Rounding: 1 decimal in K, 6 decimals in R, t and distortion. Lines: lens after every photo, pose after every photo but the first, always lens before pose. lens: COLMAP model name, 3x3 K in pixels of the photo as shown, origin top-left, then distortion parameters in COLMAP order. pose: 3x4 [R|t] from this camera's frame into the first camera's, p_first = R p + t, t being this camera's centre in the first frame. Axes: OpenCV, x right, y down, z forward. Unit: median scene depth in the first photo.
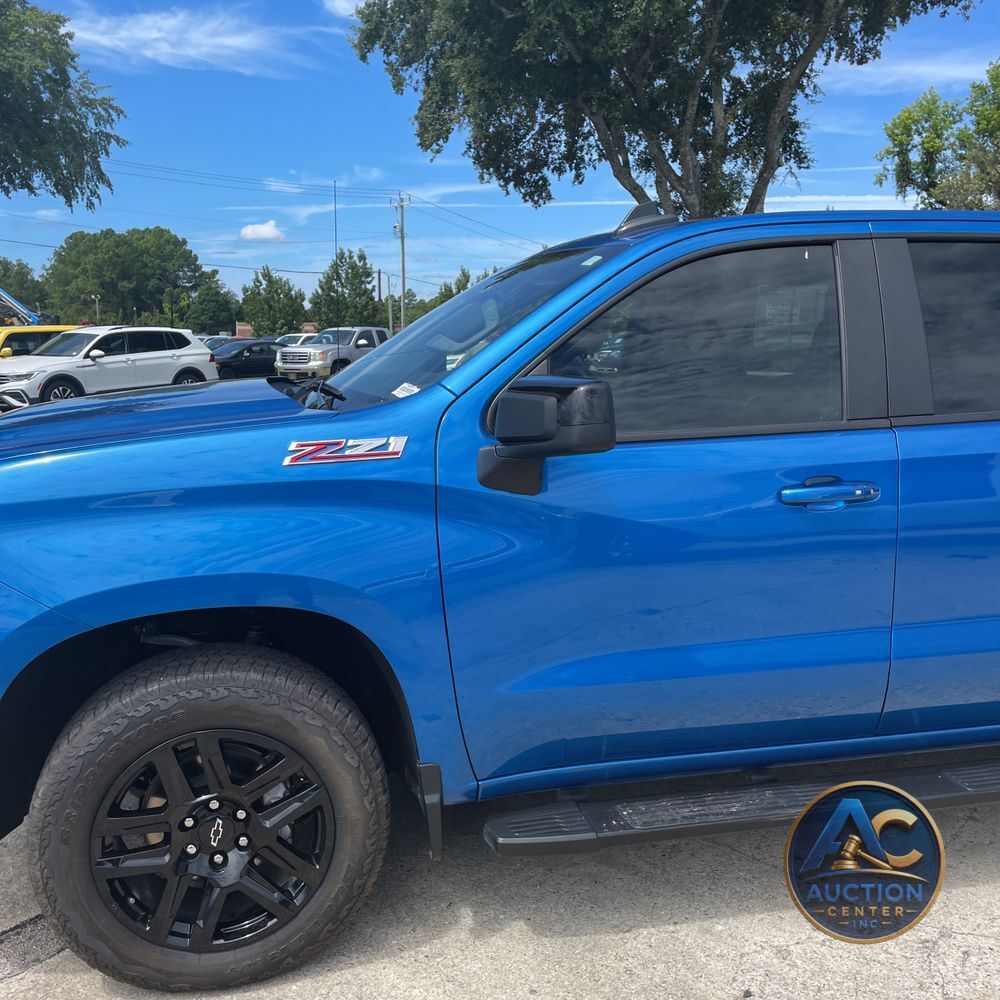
lens RADIAL K [[1023.7, 0, 477.0], [0, 1023.7, 503.0], [0, 0, 1]] dist [0.011693, 0.000000]
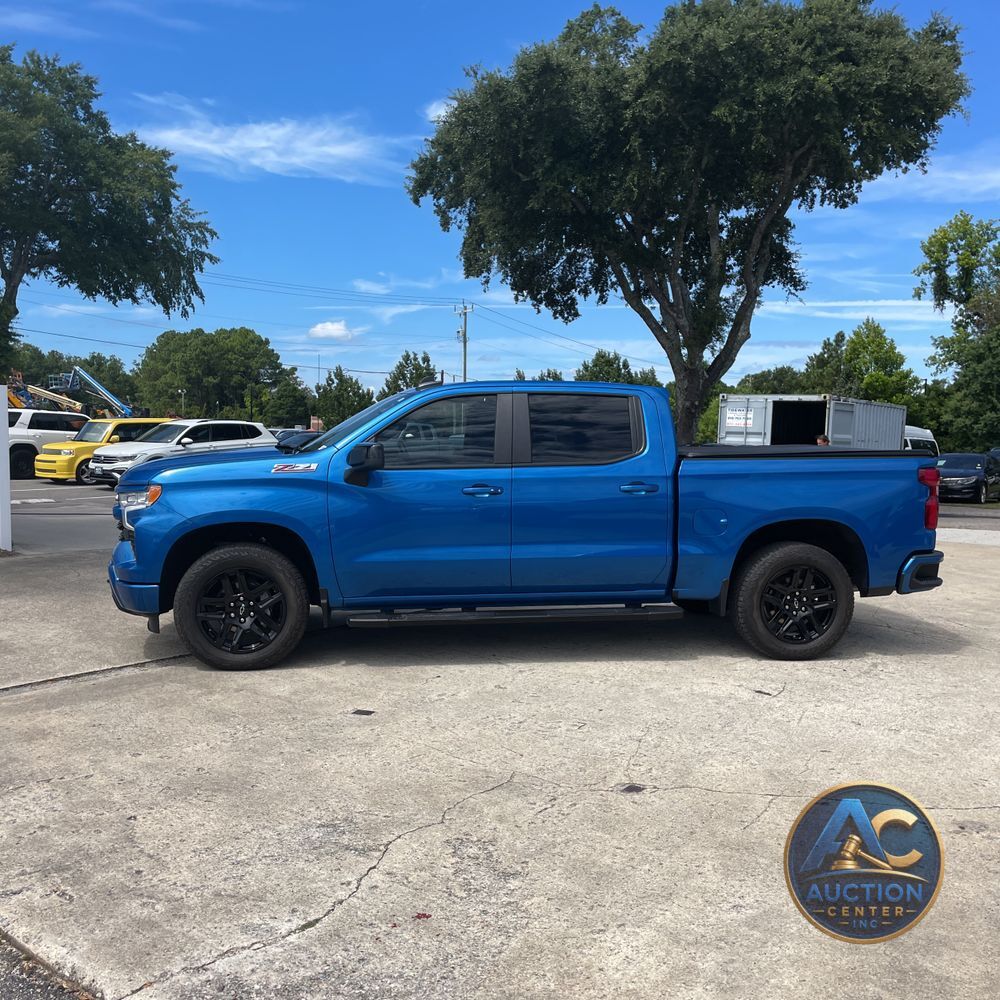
lens RADIAL K [[1023.7, 0, 500.1], [0, 1023.7, 501.1], [0, 0, 1]] dist [0.011693, 0.000000]
pose [[0.998690, 0.019185, -0.047442, 0.039175], [-0.023603, 0.995254, -0.094401, 0.020021], [0.045406, 0.095397, 0.994403, -0.120145]]
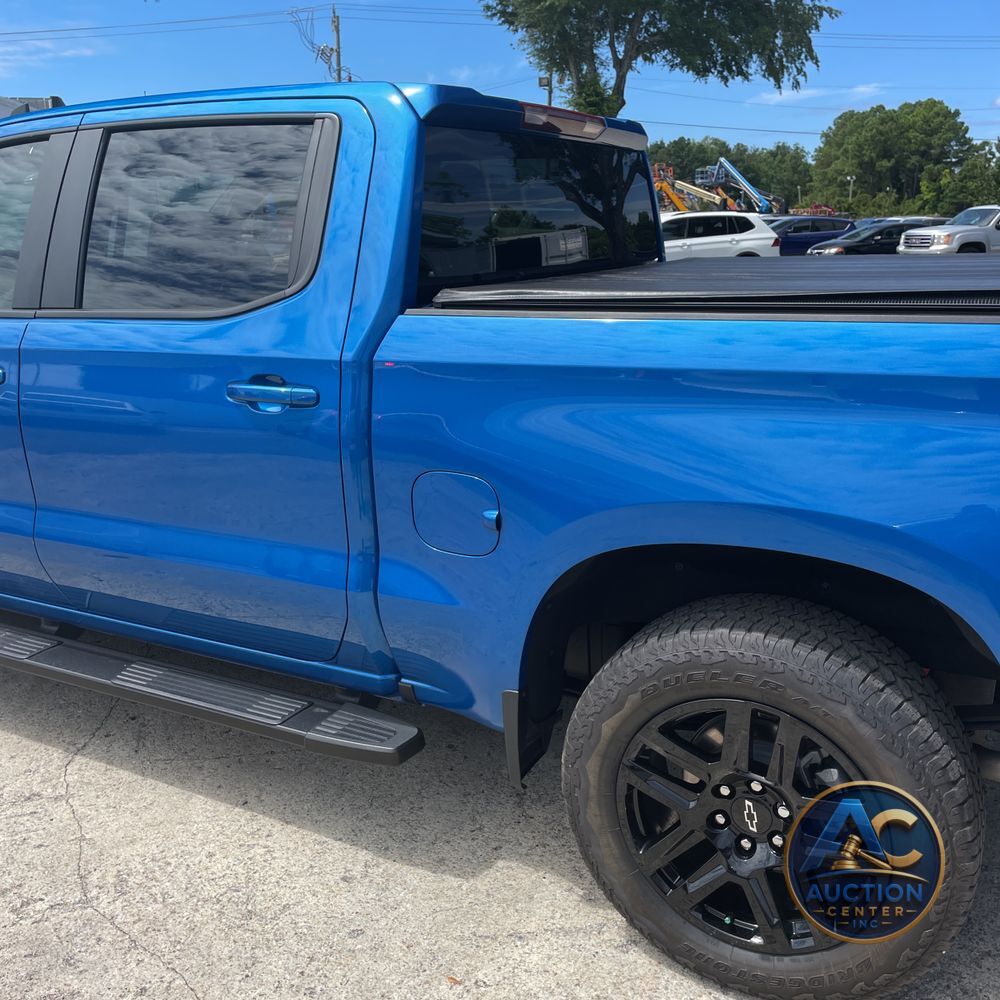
lens RADIAL K [[1023.7, 0, 507.2], [0, 1023.7, 499.1], [0, 0, 1]] dist [0.011693, 0.000000]
pose [[0.769657, 0.153402, -0.619754, 0.116704], [-0.087077, 0.986857, 0.136129, -0.006884], [0.632491, -0.050807, 0.772900, 0.044683]]
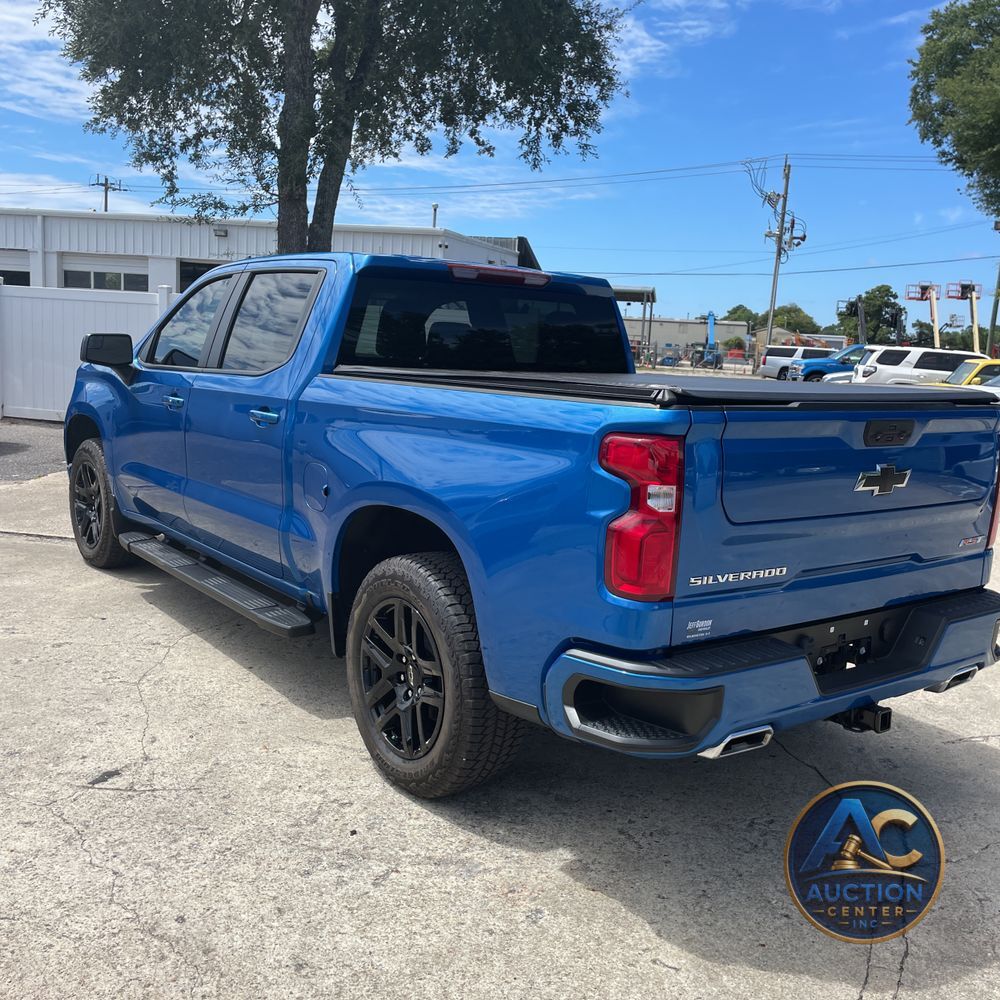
lens RADIAL K [[1023.7, 0, 496.3], [0, 1023.7, 501.6], [0, 0, 1]] dist [0.011693, 0.000000]
pose [[0.424655, 0.152018, -0.892501, 0.189797], [-0.189638, 0.978869, 0.076498, -0.007938], [0.885271, 0.136767, 0.444510, 0.060216]]
